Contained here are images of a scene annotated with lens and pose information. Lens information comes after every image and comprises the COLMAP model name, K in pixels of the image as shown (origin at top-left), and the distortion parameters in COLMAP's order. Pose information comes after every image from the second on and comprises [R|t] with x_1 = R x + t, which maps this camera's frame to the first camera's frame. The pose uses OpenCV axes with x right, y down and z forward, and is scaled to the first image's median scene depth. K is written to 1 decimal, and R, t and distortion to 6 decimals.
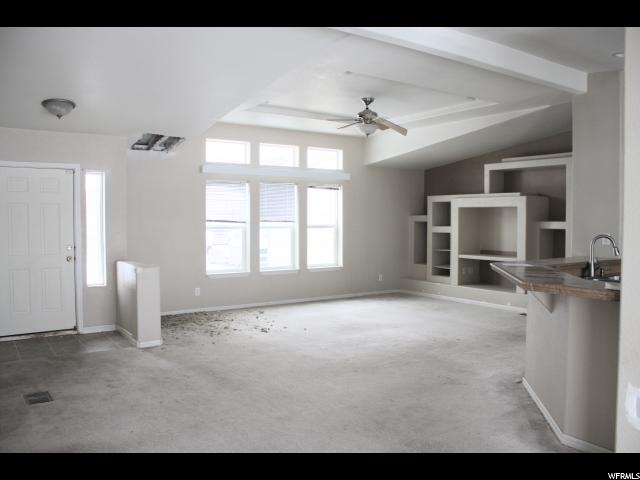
lens RADIAL K [[533.8, 0, 320.3], [0, 533.8, 237.5], [0, 0, 1]] dist [-0.158210, 0.141191]
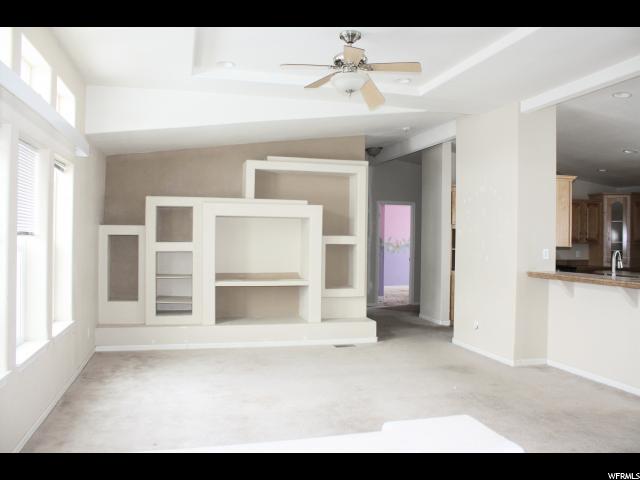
lens RADIAL K [[533.8, 0, 320.3], [0, 533.8, 237.5], [0, 0, 1]] dist [-0.158210, 0.141191]
pose [[0.340948, -0.000533, 0.940082, -0.352634], [0.019610, 0.999786, -0.006546, -0.019554], [-0.939877, 0.020667, 0.340886, 0.611920]]
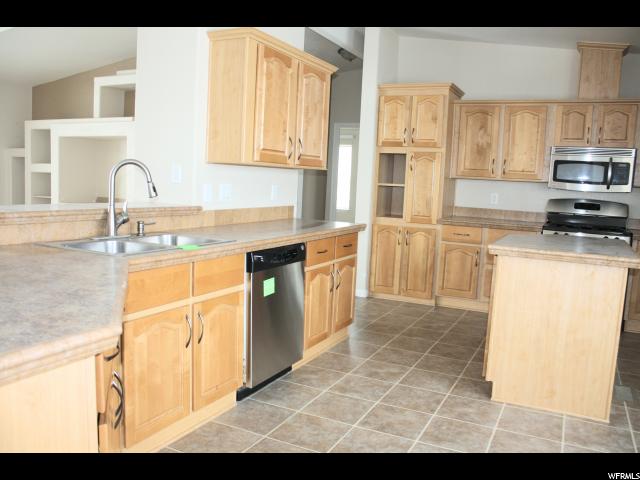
lens RADIAL K [[533.8, 0, 320.3], [0, 533.8, 237.5], [0, 0, 1]] dist [-0.158210, 0.141191]
pose [[0.874721, -0.014028, 0.484423, 0.228695], [-0.028187, 0.996416, 0.079751, 0.013294], [-0.483806, -0.083415, 0.871191, 0.210130]]
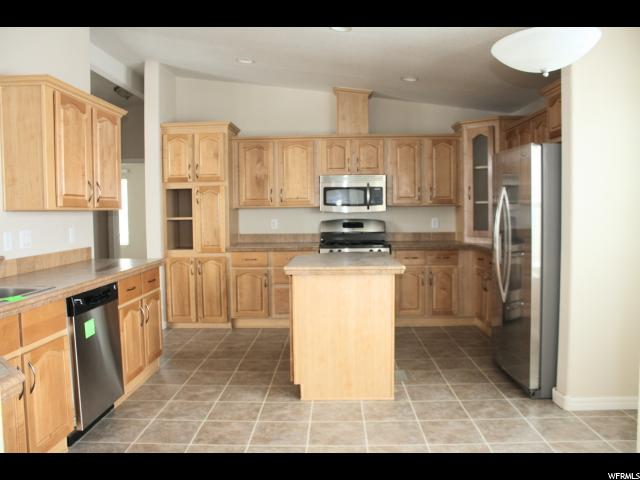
lens RADIAL K [[533.8, 0, 320.3], [0, 533.8, 237.5], [0, 0, 1]] dist [-0.158210, 0.141191]
pose [[0.590249, -0.049615, 0.805695, 0.186946], [0.039191, 0.998694, 0.032788, 0.008399], [-0.806270, 0.012223, 0.591422, 0.196062]]
